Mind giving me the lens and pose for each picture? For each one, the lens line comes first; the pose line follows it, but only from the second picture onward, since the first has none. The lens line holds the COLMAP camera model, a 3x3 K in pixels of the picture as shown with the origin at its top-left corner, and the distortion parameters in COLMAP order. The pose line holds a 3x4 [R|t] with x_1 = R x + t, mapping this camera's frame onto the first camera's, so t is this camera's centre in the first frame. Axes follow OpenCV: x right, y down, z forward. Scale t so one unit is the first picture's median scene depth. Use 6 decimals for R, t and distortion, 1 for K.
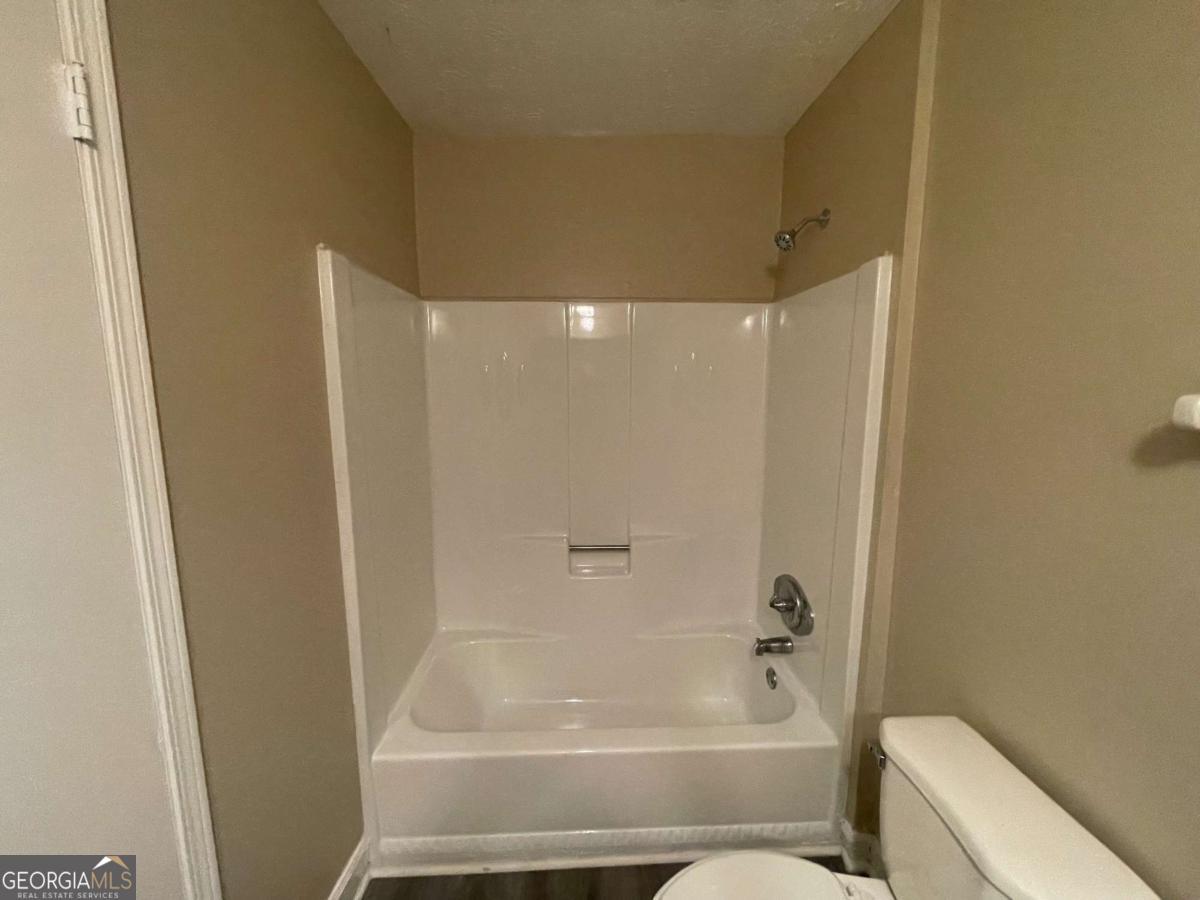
lens RADIAL K [[487.3, 0, 600.5], [0, 487.3, 447.9], [0, 0, 1]] dist [-0.001611, -0.000115]
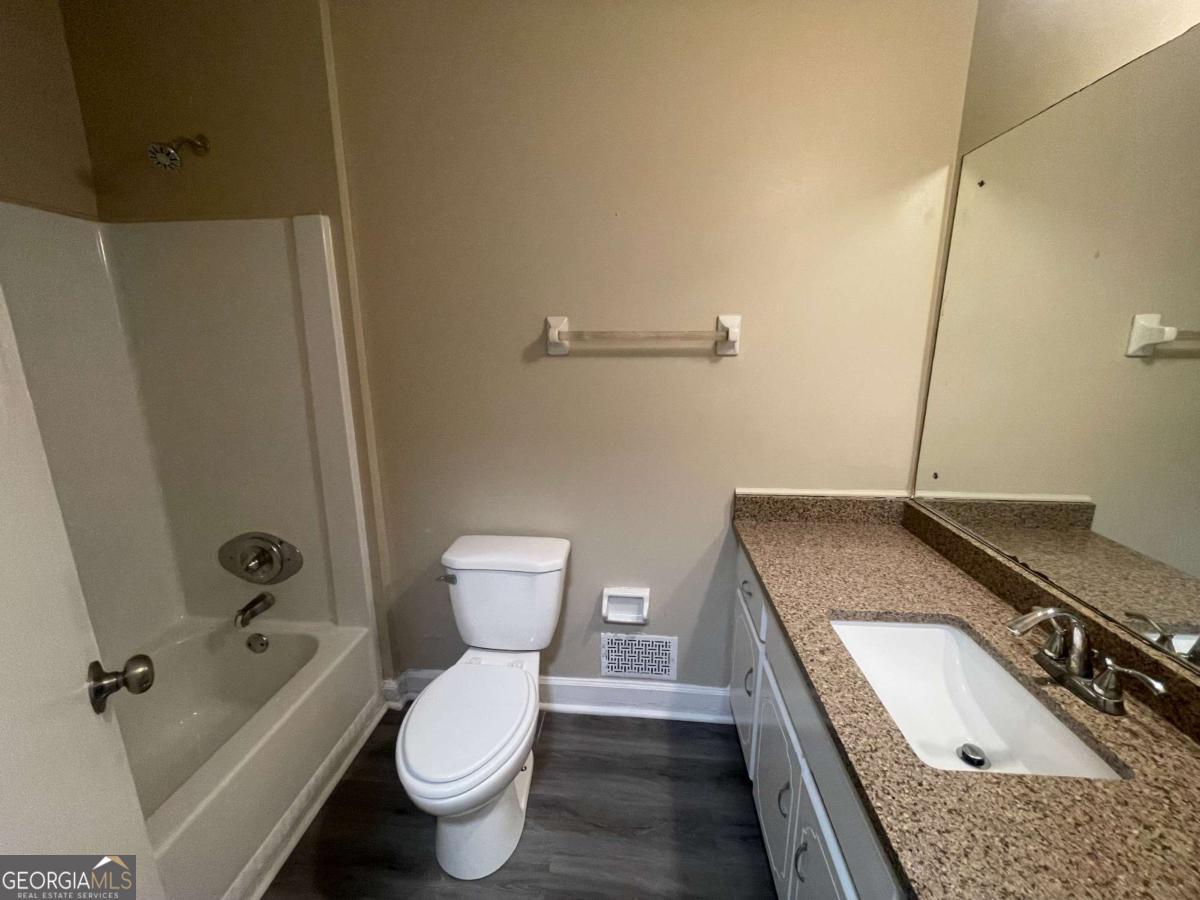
lens RADIAL K [[487.3, 0, 600.5], [0, 487.3, 447.9], [0, 0, 1]] dist [-0.001611, -0.000115]
pose [[0.131083, -0.222379, 0.966108, -0.409240], [0.140194, 0.968882, 0.203995, 0.002887], [-0.981409, 0.108702, 0.158180, 0.154358]]
